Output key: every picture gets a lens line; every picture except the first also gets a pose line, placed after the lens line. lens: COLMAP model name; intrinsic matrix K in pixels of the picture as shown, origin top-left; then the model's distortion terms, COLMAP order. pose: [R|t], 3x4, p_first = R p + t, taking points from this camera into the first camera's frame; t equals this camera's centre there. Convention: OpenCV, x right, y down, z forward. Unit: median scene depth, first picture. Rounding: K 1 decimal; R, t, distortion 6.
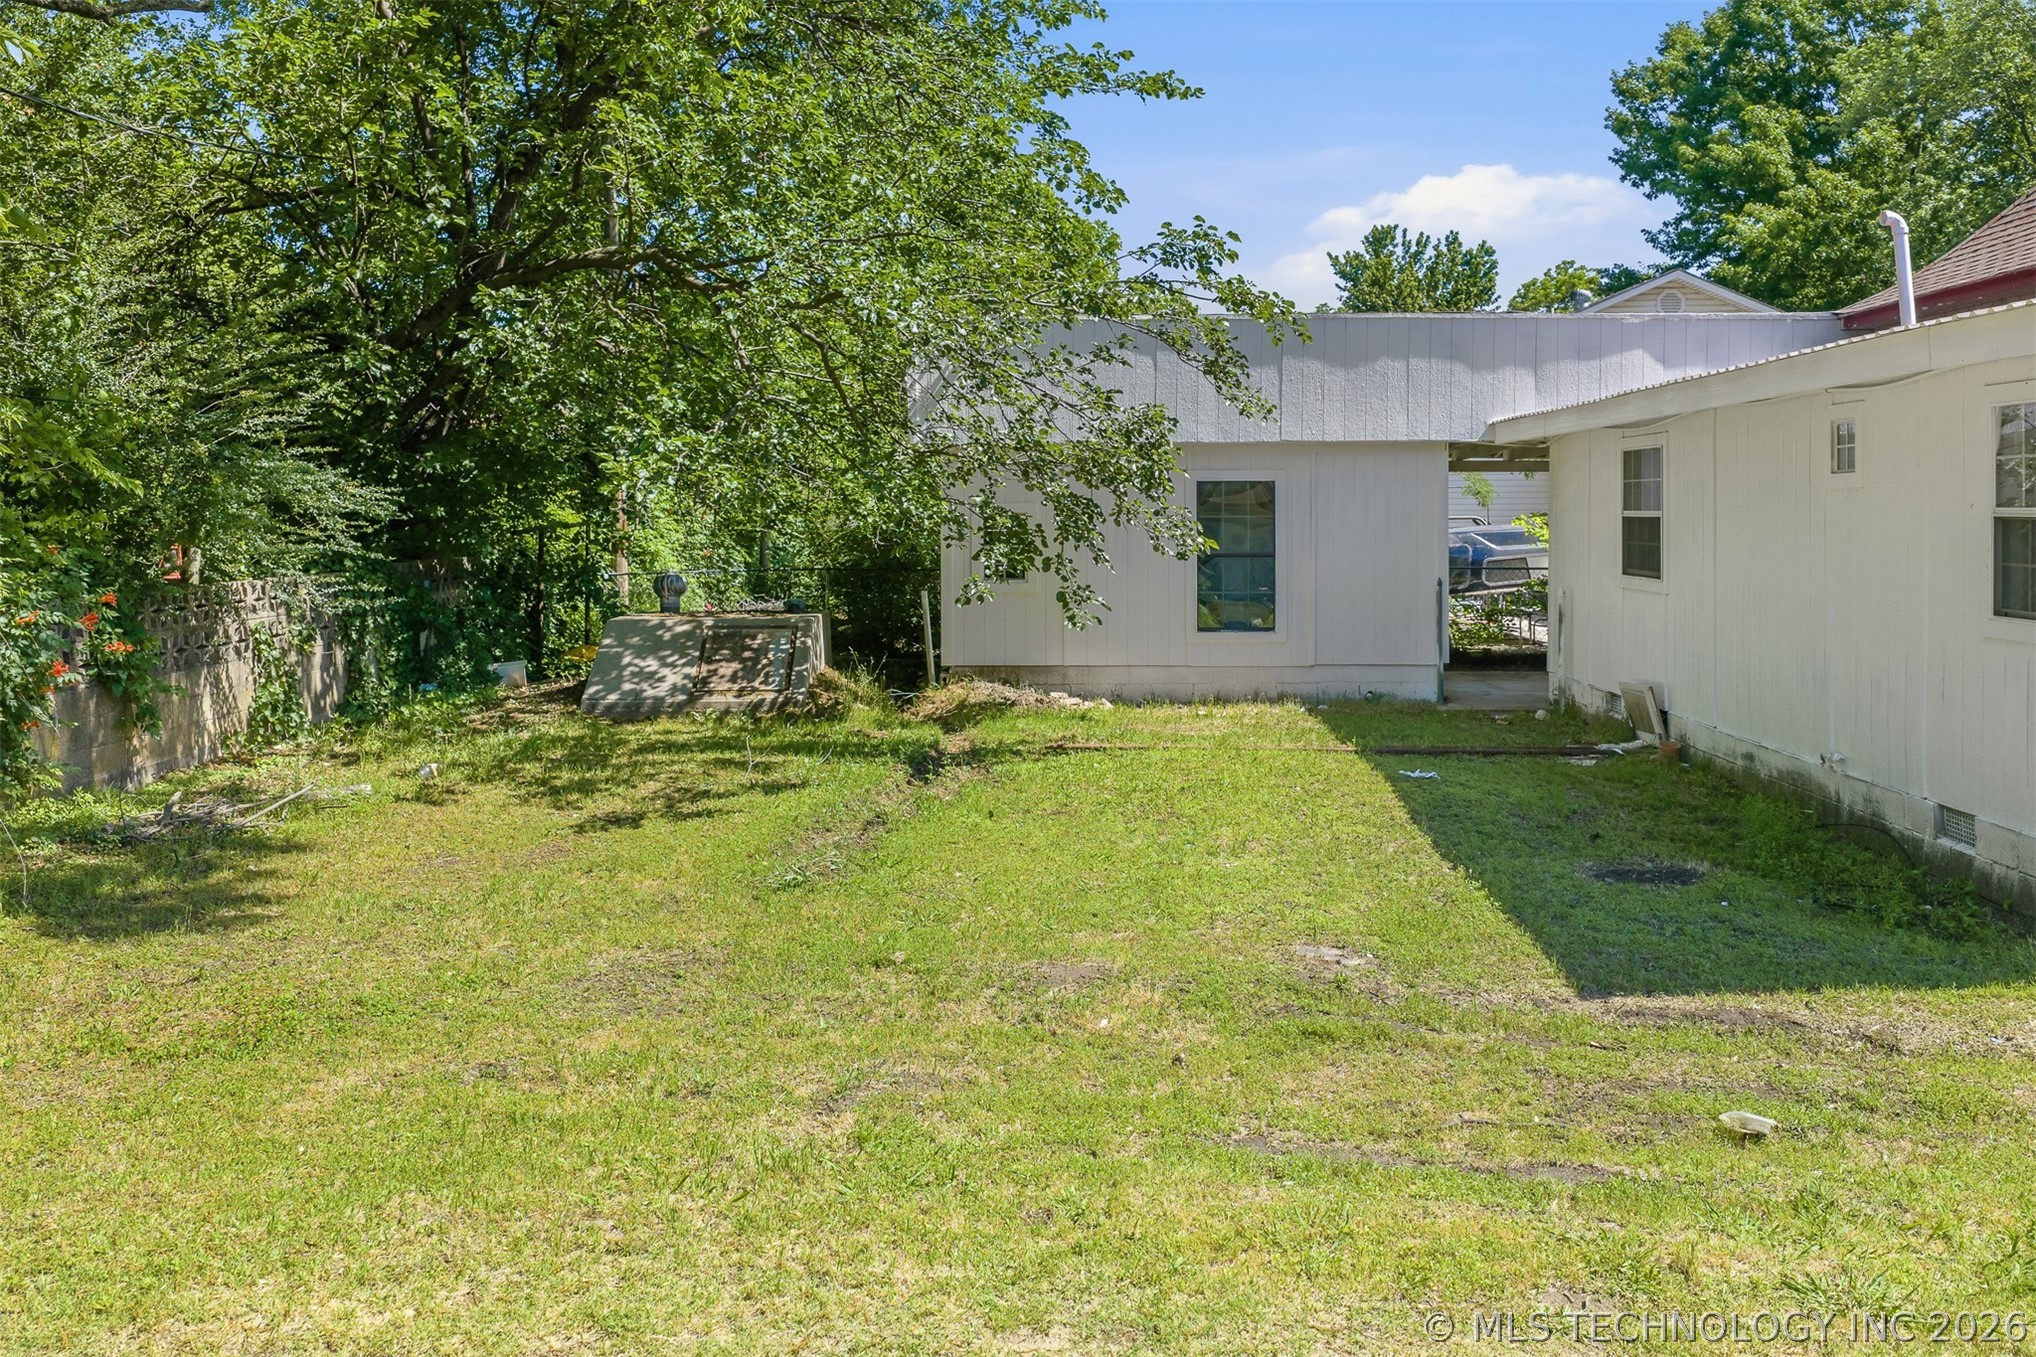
lens RADIAL K [[1652.7, 0, 1013.8], [0, 1652.7, 662.8], [0, 0, 1]] dist [-0.020089, -0.005303]
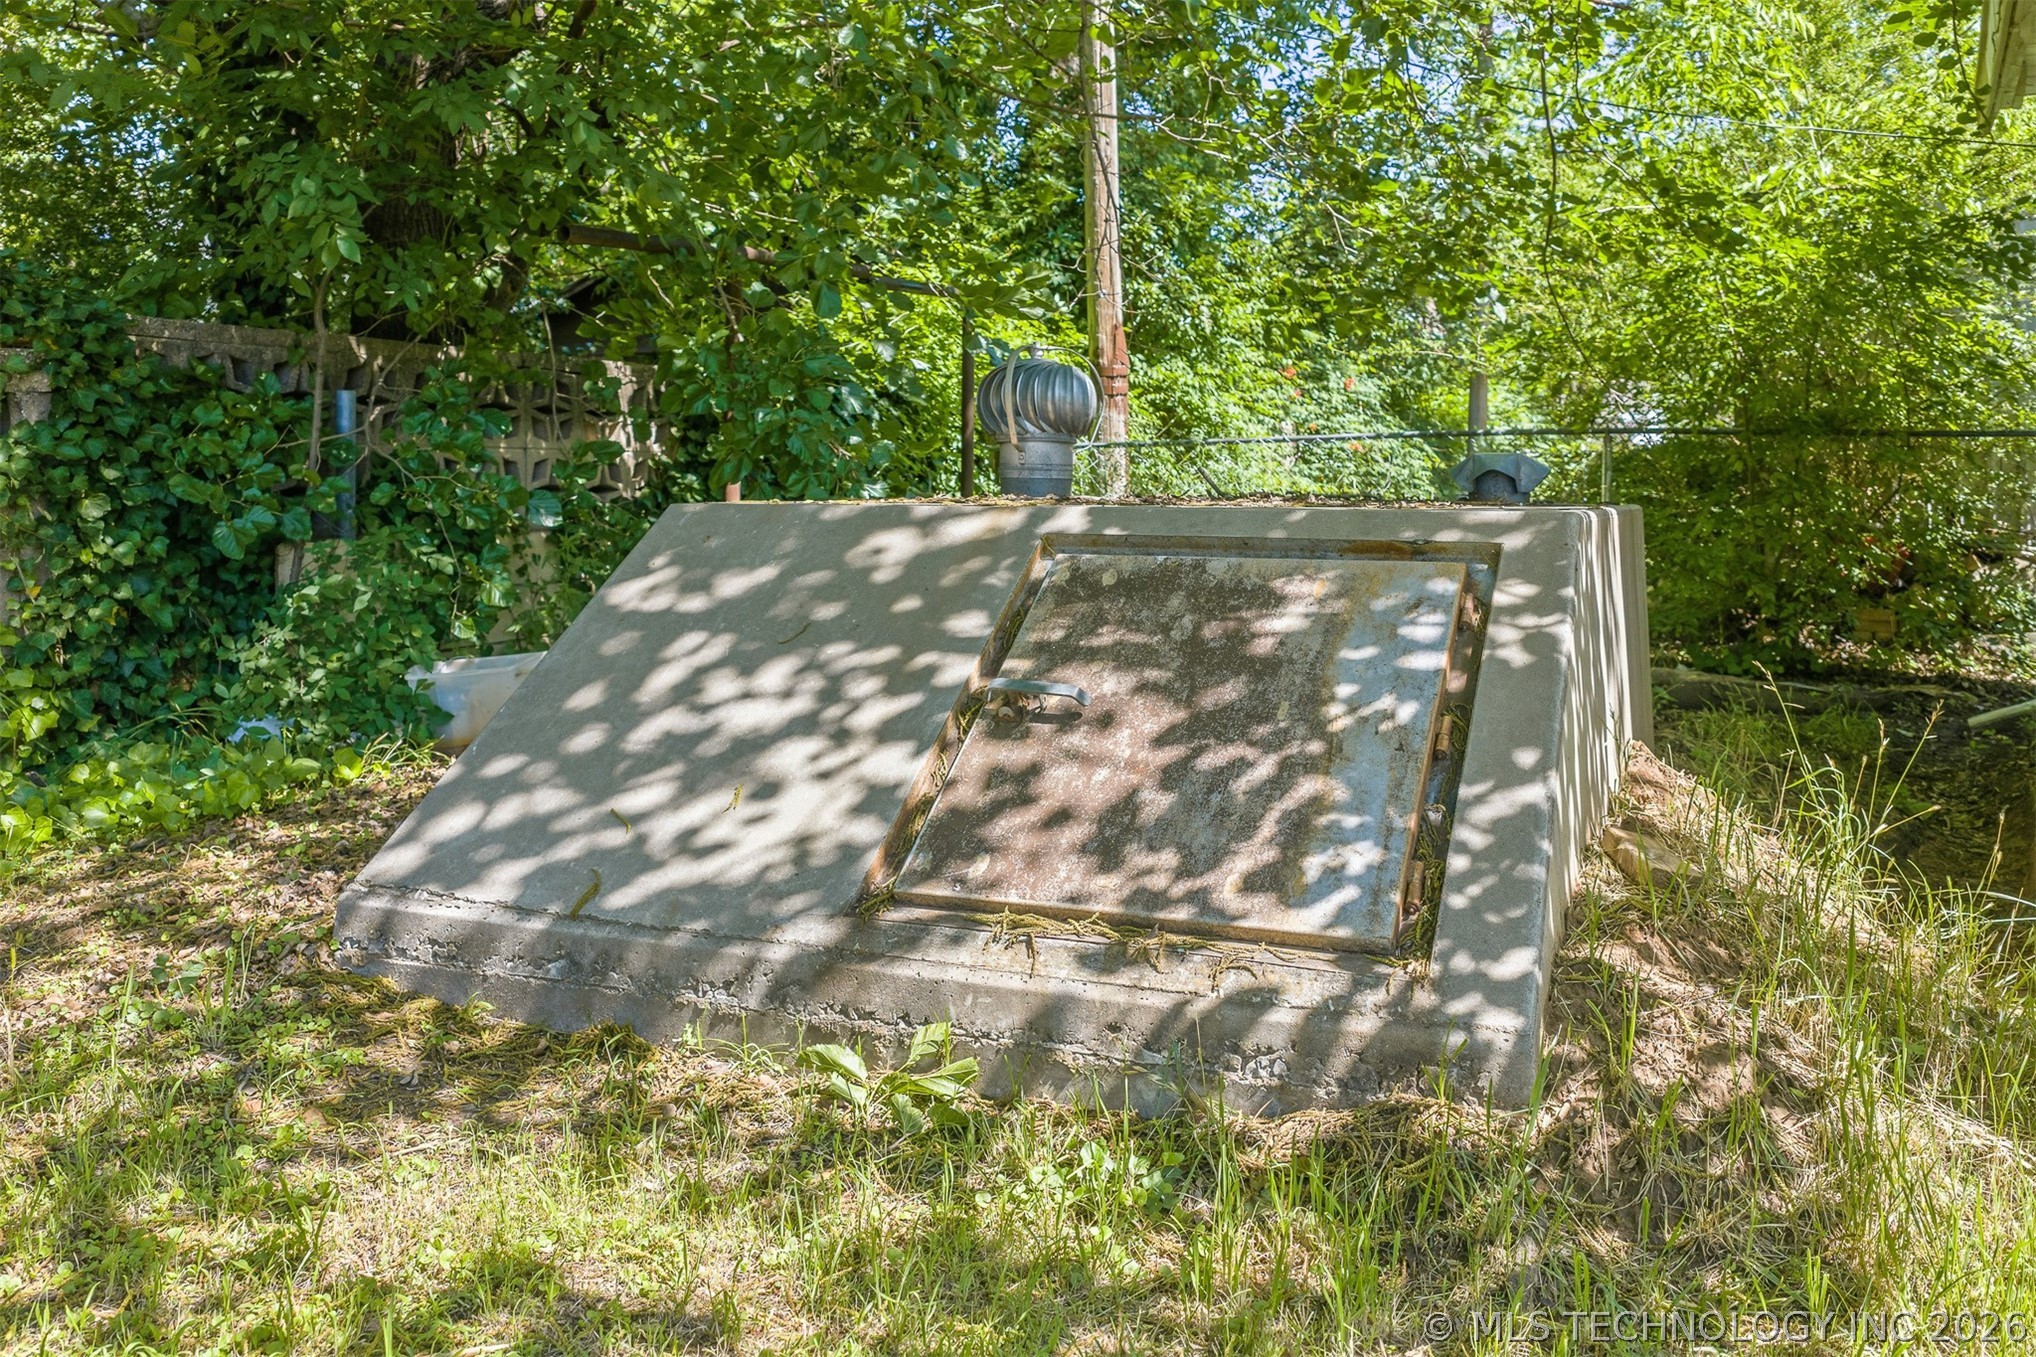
lens RADIAL K [[1652.7, 0, 1020.2], [0, 1652.7, 672.7], [0, 0, 1]] dist [-0.020089, -0.005303]
pose [[0.908457, 0.040344, -0.416026, -0.106844], [-0.029027, 0.999017, 0.033496, -0.012779], [0.416968, -0.018354, 0.908736, 0.837755]]
